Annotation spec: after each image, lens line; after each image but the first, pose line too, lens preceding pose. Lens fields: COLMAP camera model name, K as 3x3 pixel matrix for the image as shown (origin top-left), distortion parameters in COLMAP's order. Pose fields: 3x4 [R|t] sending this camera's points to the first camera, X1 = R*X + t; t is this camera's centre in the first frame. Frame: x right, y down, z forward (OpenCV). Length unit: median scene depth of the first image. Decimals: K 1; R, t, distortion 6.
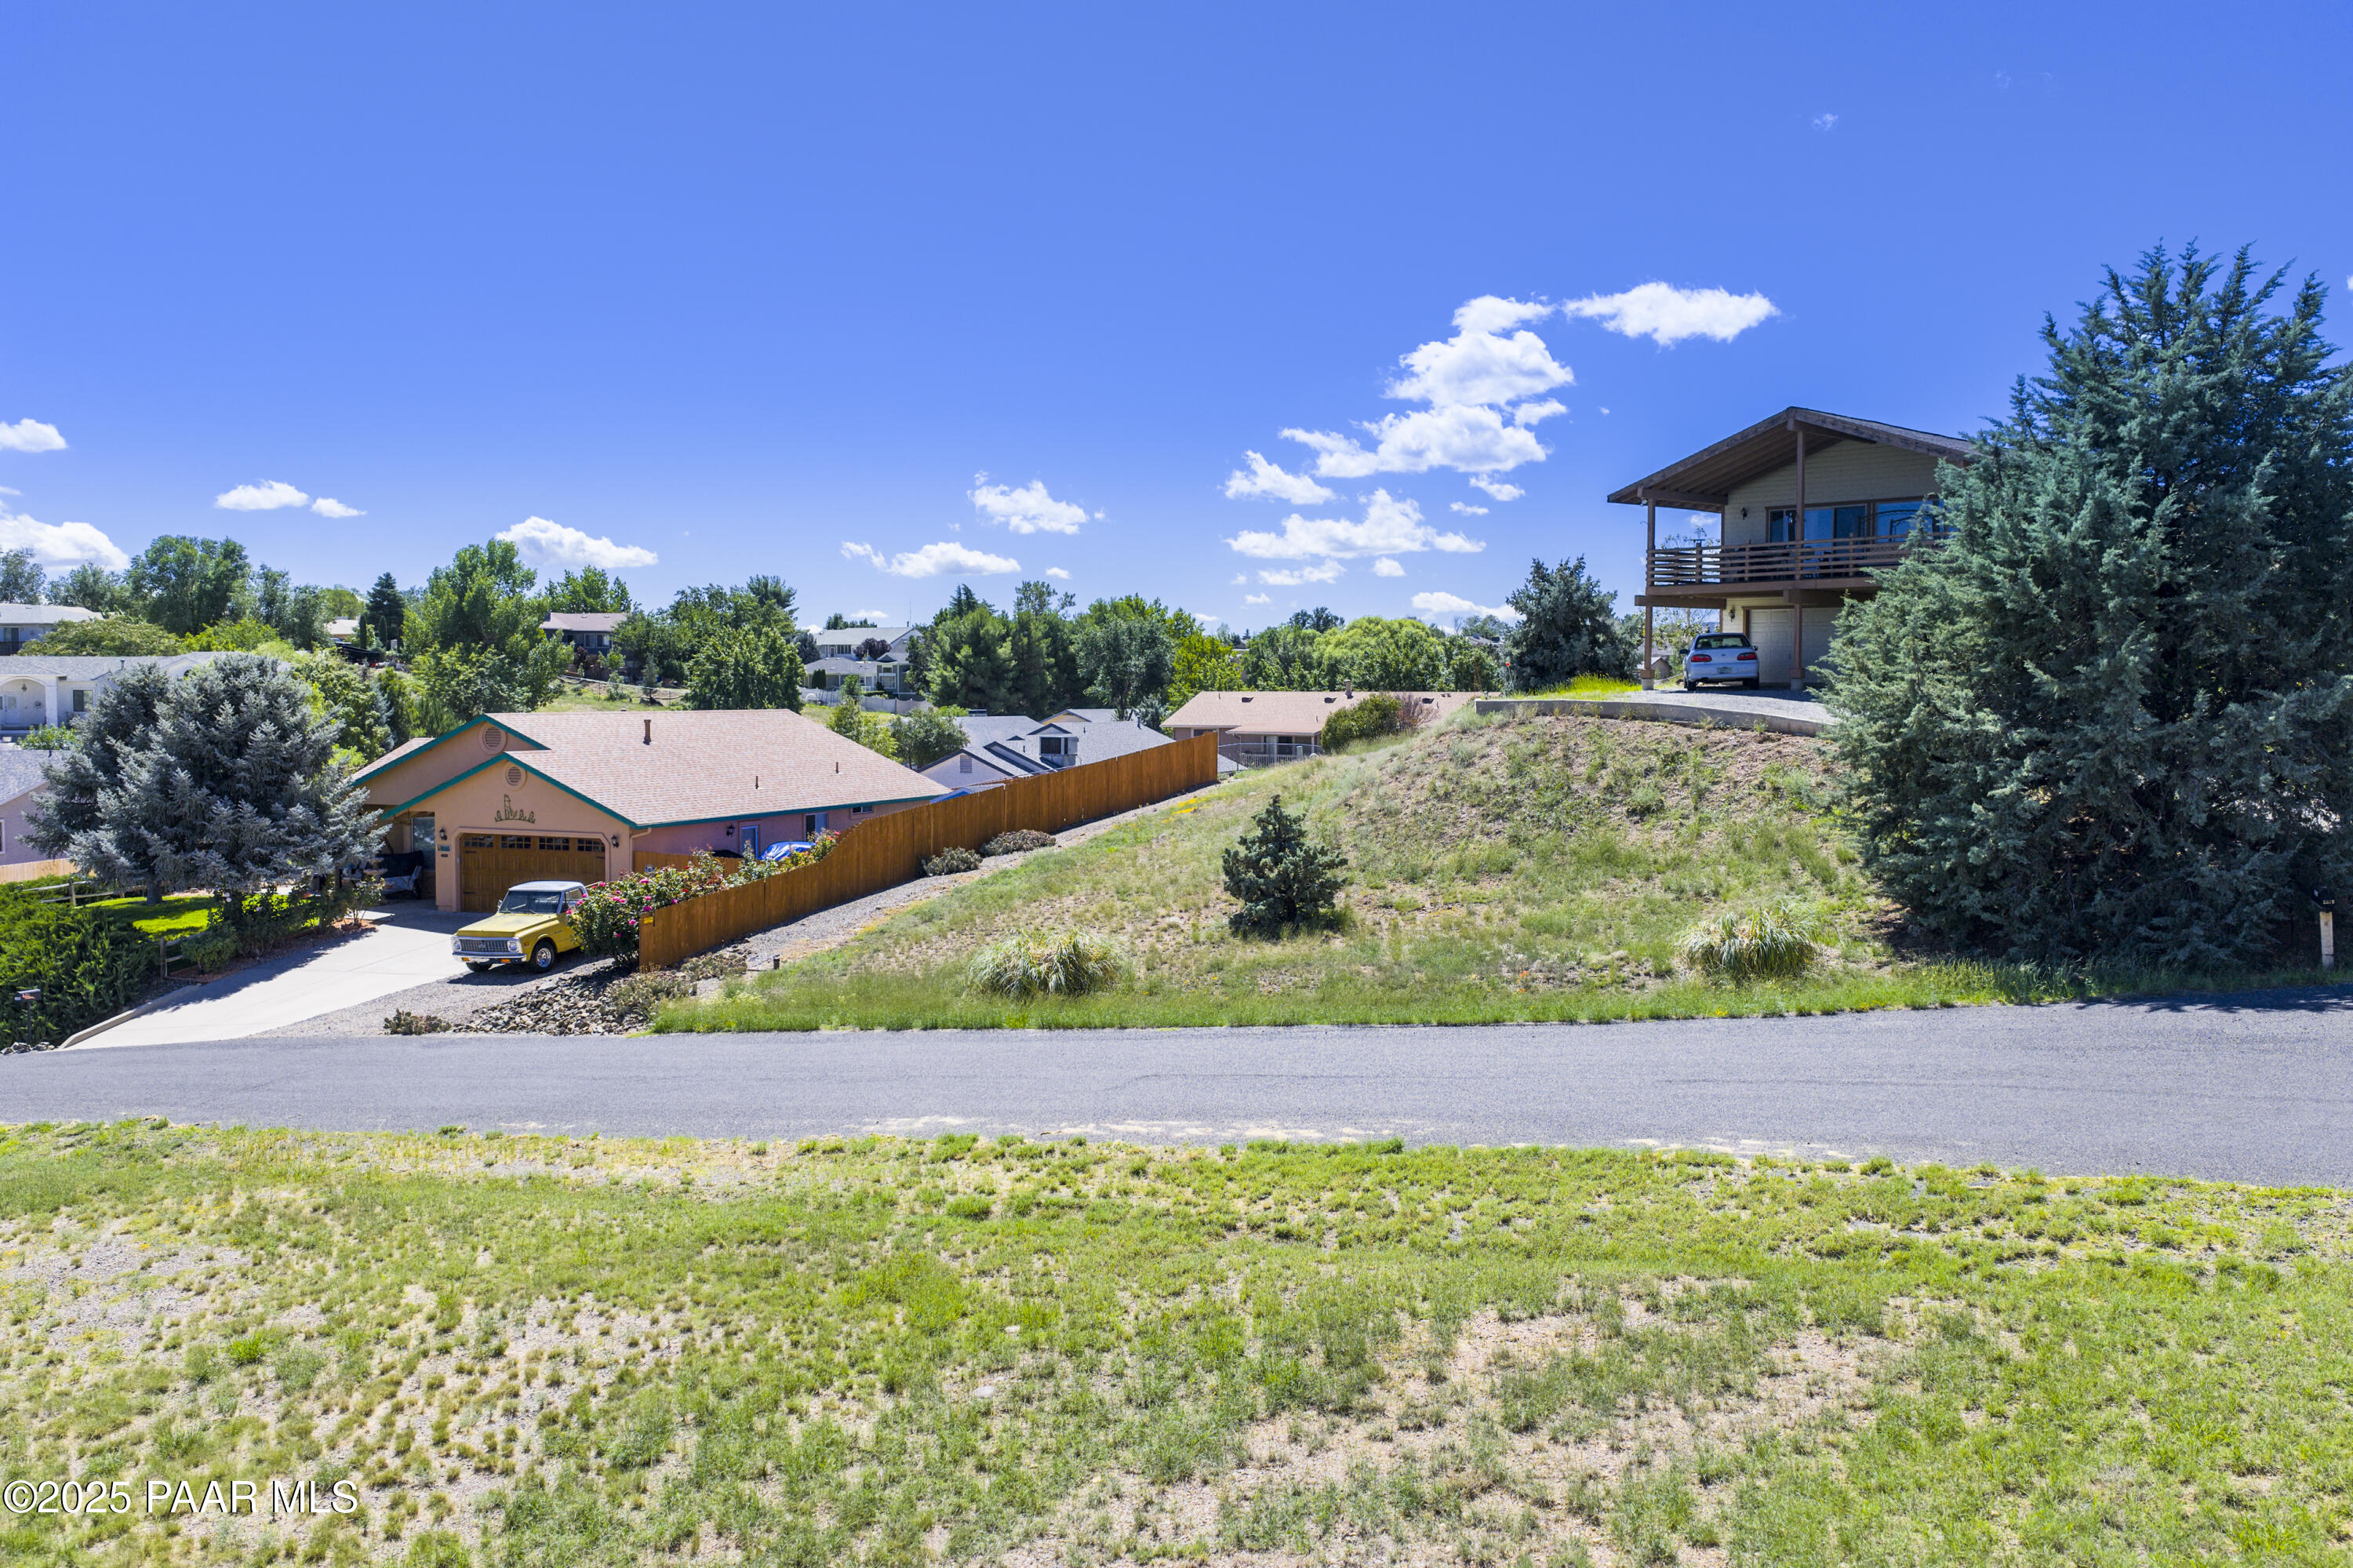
lens RADIAL K [[1944.5, 0, 1180.8], [0, 1944.5, 774.2], [0, 0, 1]] dist [0.025974, -0.050871]
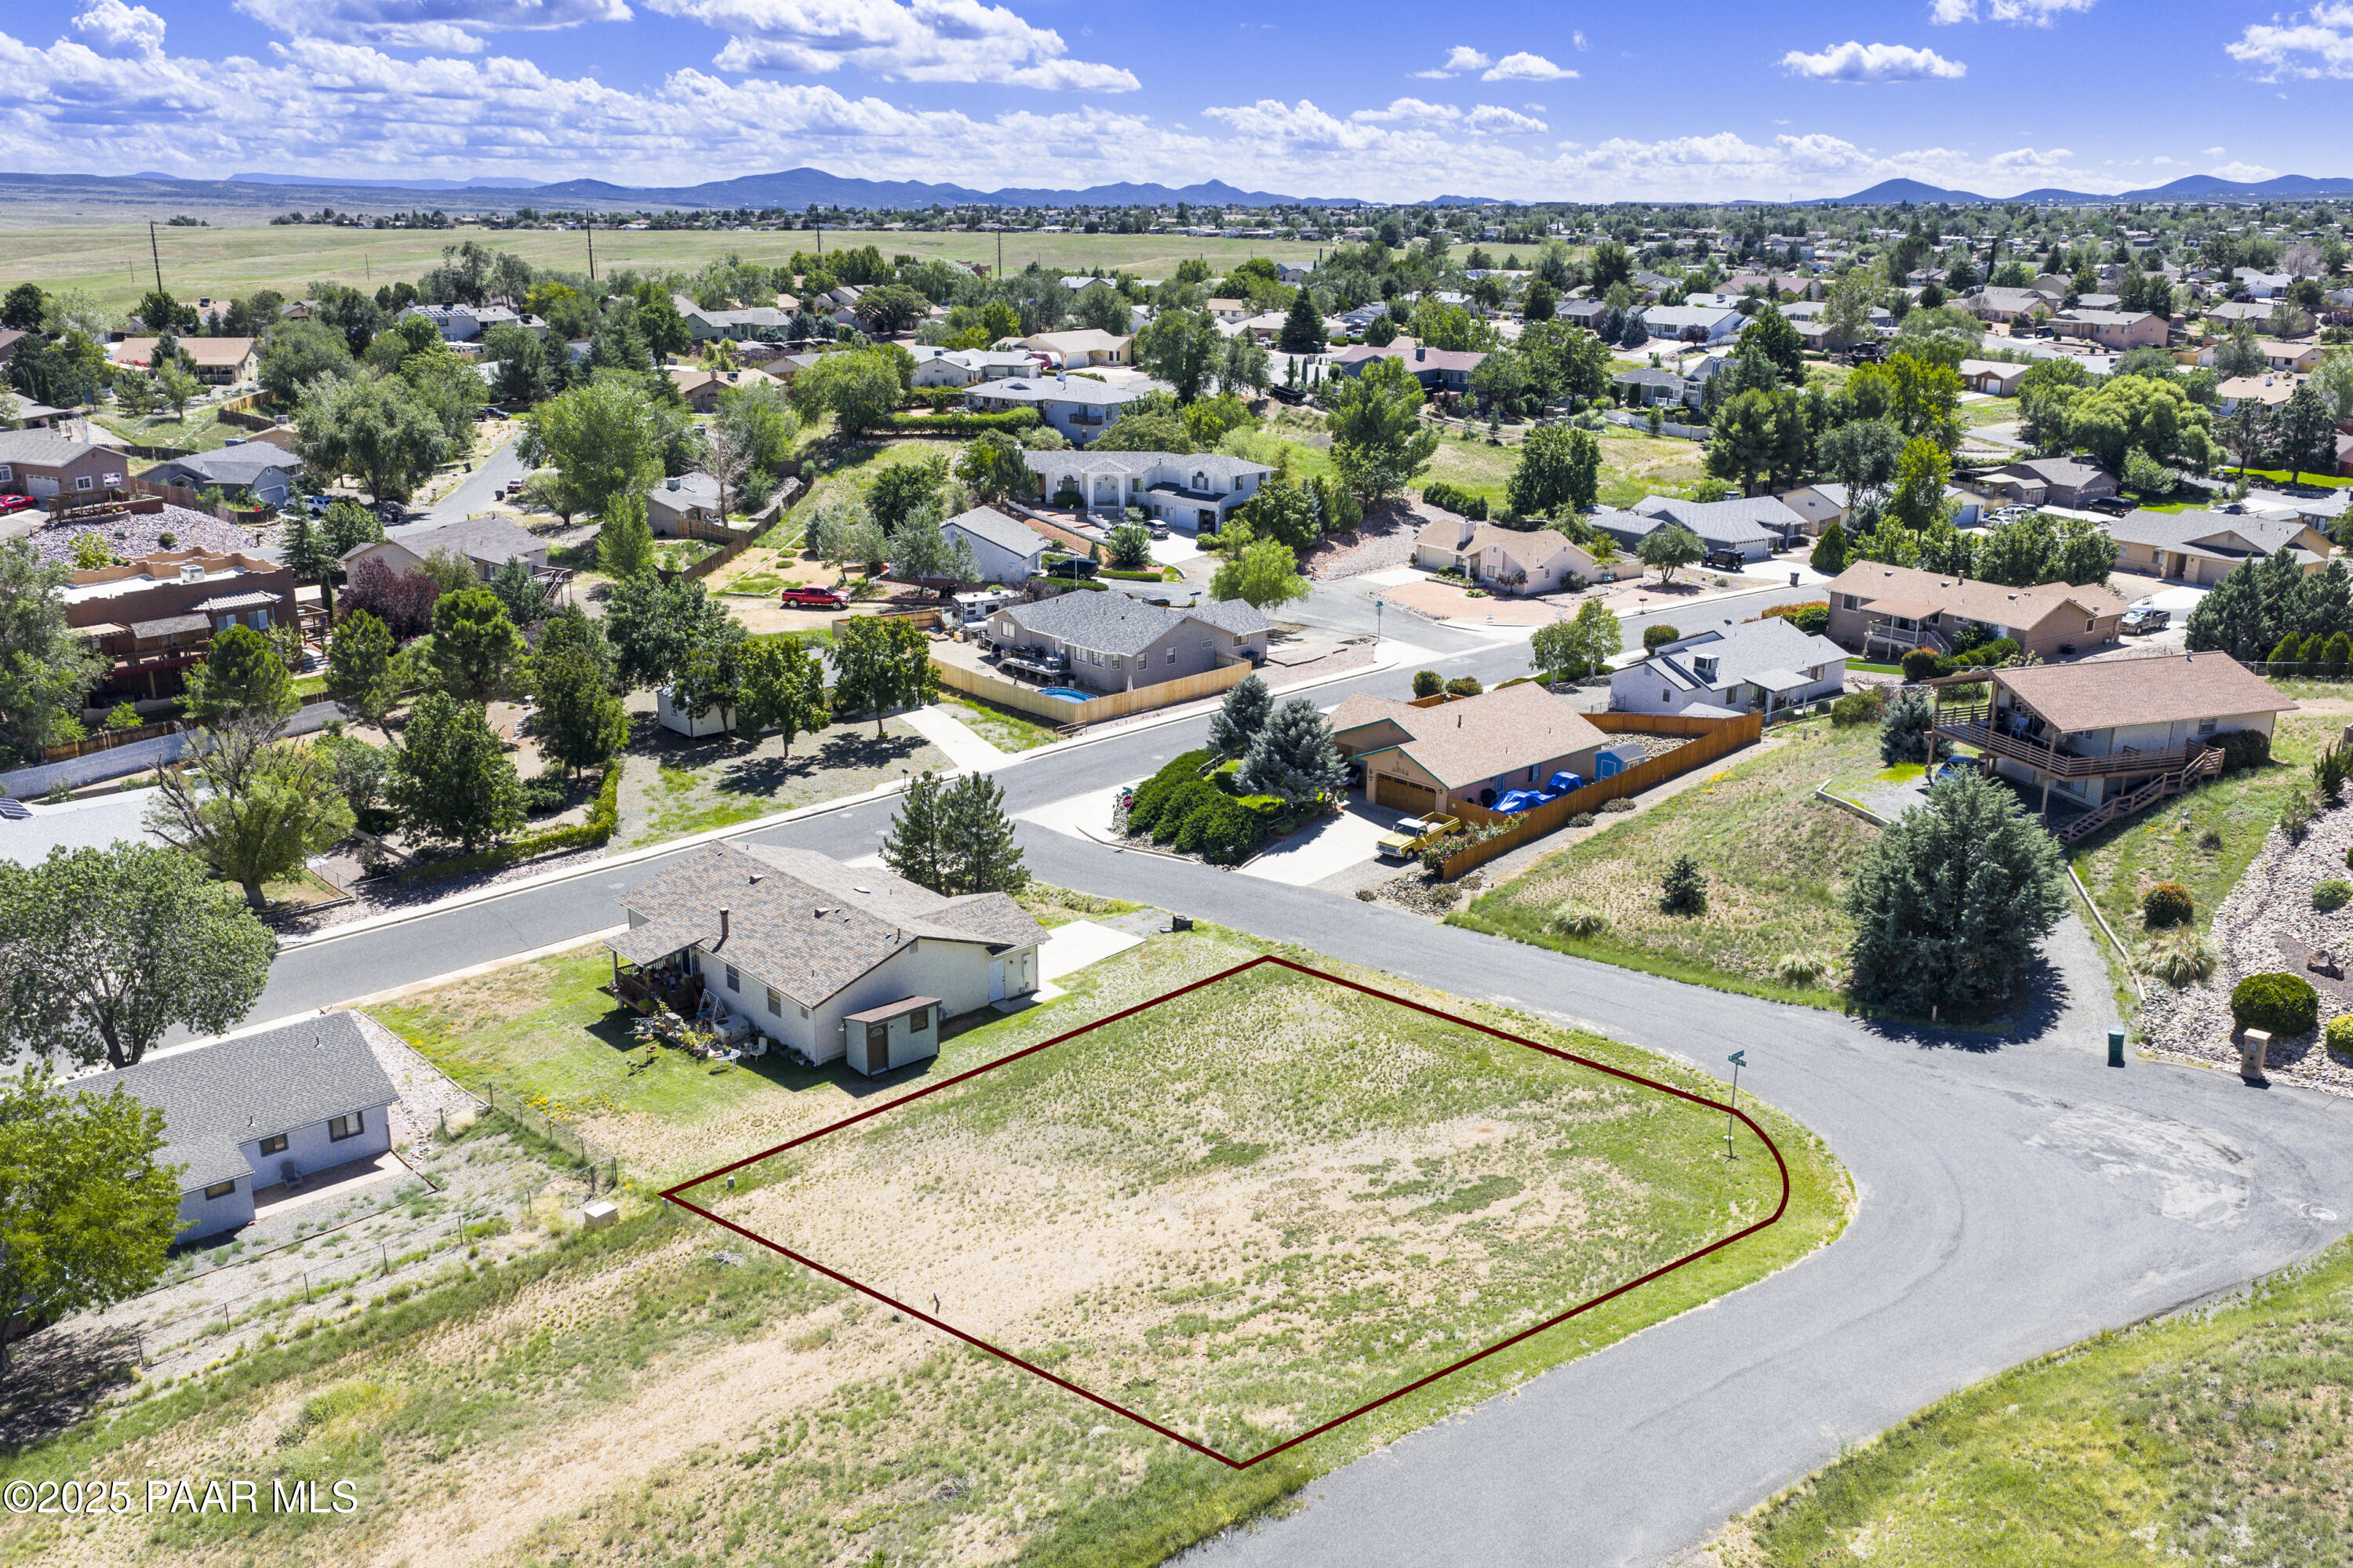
lens RADIAL K [[1944.5, 0, 1180.8], [0, 1944.5, 774.2], [0, 0, 1]] dist [0.025974, -0.050871]
pose [[0.908203, 0.124966, -0.399438, 0.551203], [-0.025269, 0.969015, 0.245706, -0.848727], [0.417766, -0.213057, 0.883220, -1.836983]]
